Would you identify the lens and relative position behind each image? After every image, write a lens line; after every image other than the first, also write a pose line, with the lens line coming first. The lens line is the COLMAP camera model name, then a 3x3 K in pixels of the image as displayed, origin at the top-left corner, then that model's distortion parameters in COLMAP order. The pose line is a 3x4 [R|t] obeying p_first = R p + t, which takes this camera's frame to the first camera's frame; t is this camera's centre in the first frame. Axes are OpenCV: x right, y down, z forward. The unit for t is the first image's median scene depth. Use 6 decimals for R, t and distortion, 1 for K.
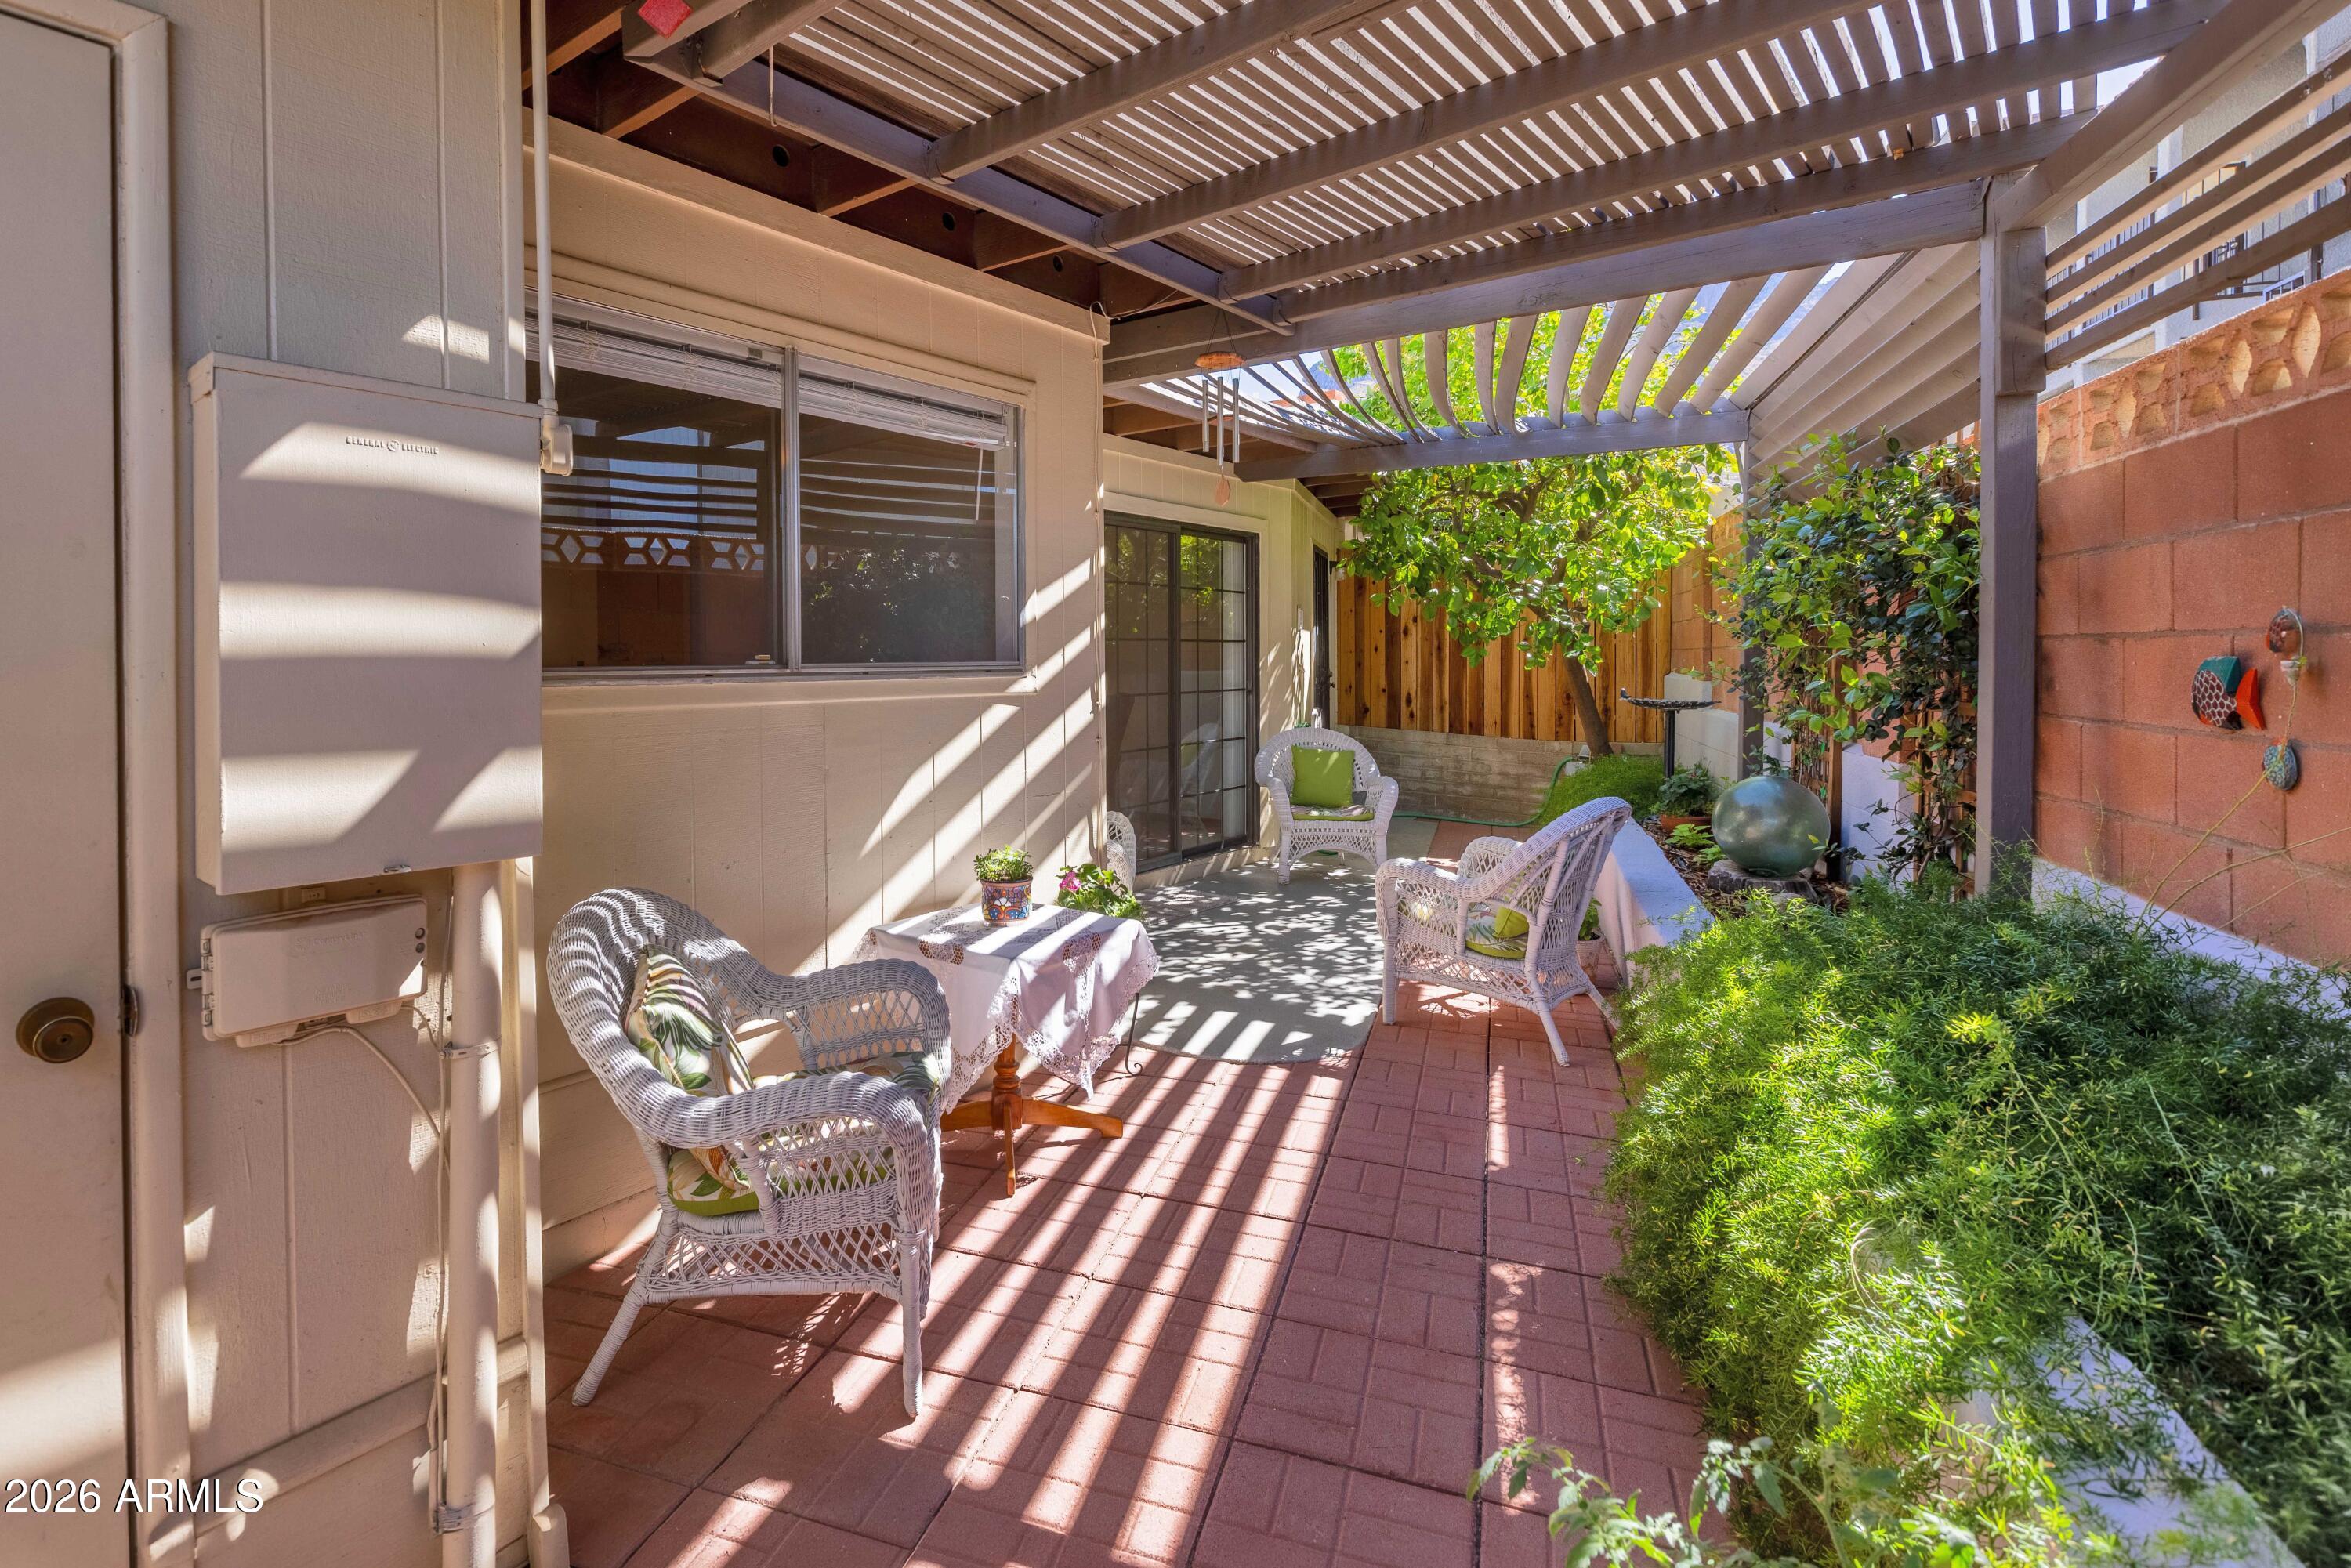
lens RADIAL K [[1146.7, 0, 1170.5], [0, 1146.7, 784.2], [0, 0, 1]] dist [0.002628, 0.000291]
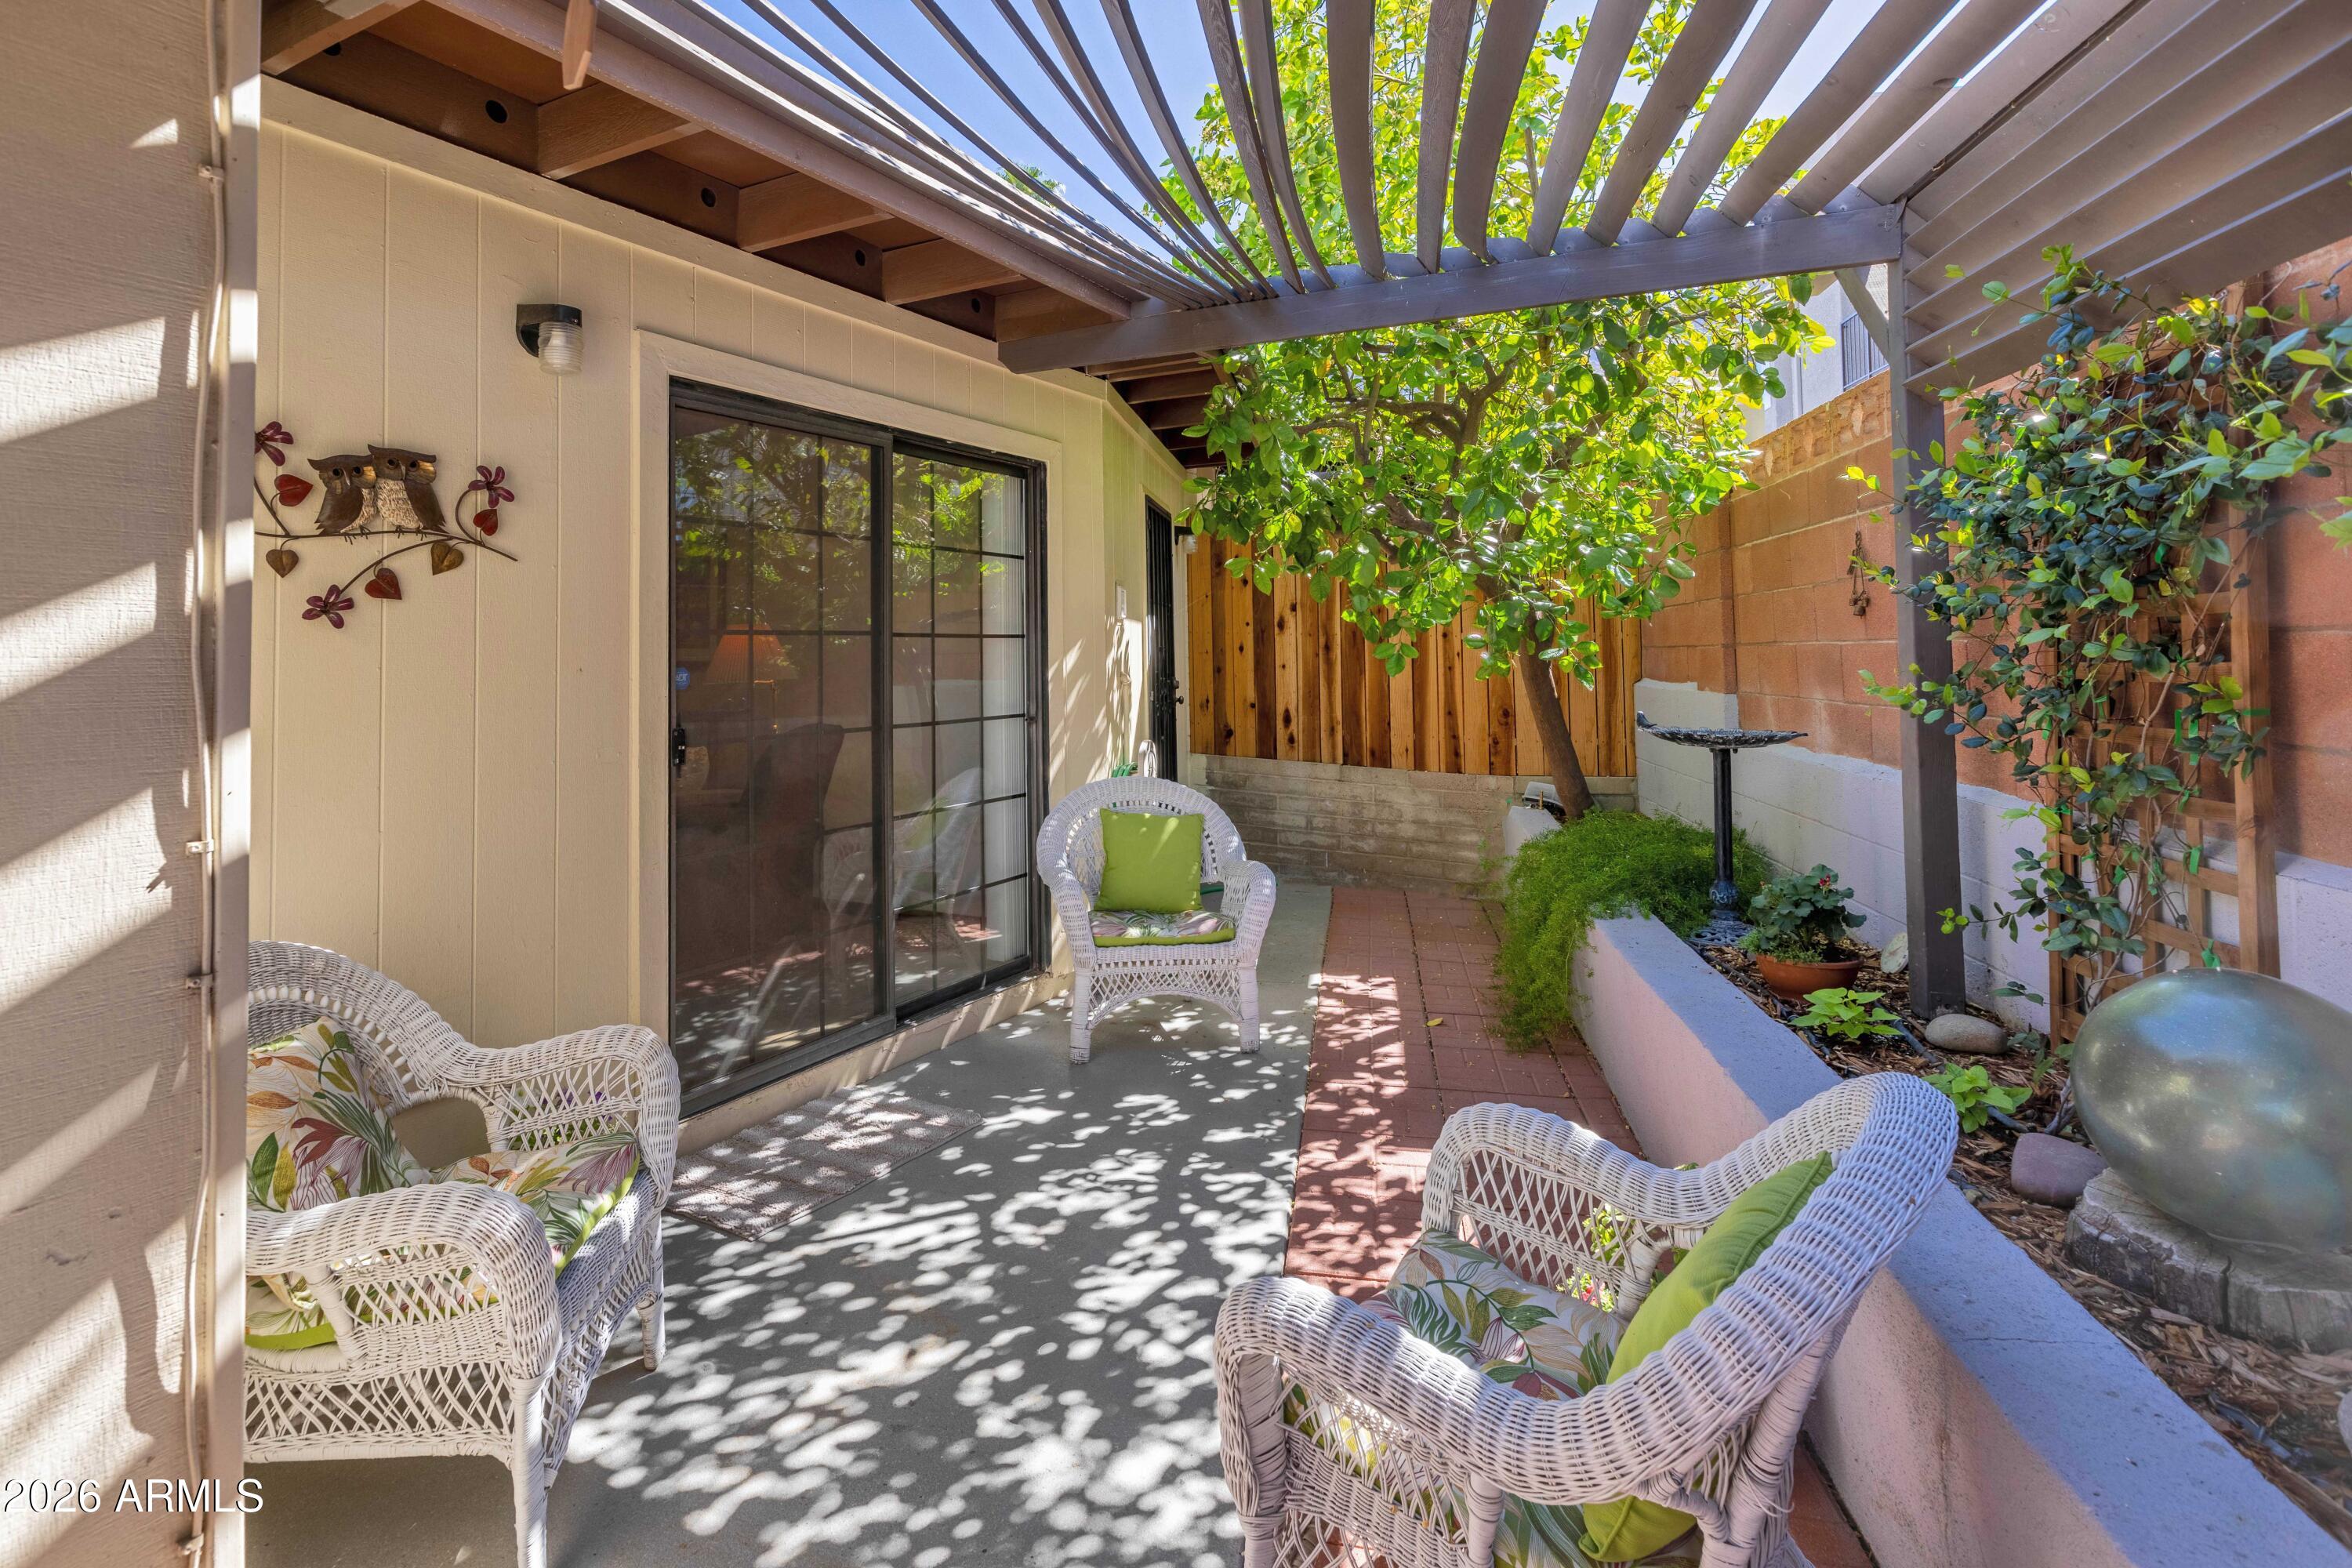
lens RADIAL K [[1147.2, 0, 1179.0], [0, 1147.2, 785.5], [0, 0, 1]] dist [0.002628, 0.000291]
pose [[0.993421, -0.017952, 0.113100, 0.077945], [0.017908, 0.999839, 0.001409, -0.045509], [-0.113107, 0.000626, 0.993583, 0.392211]]
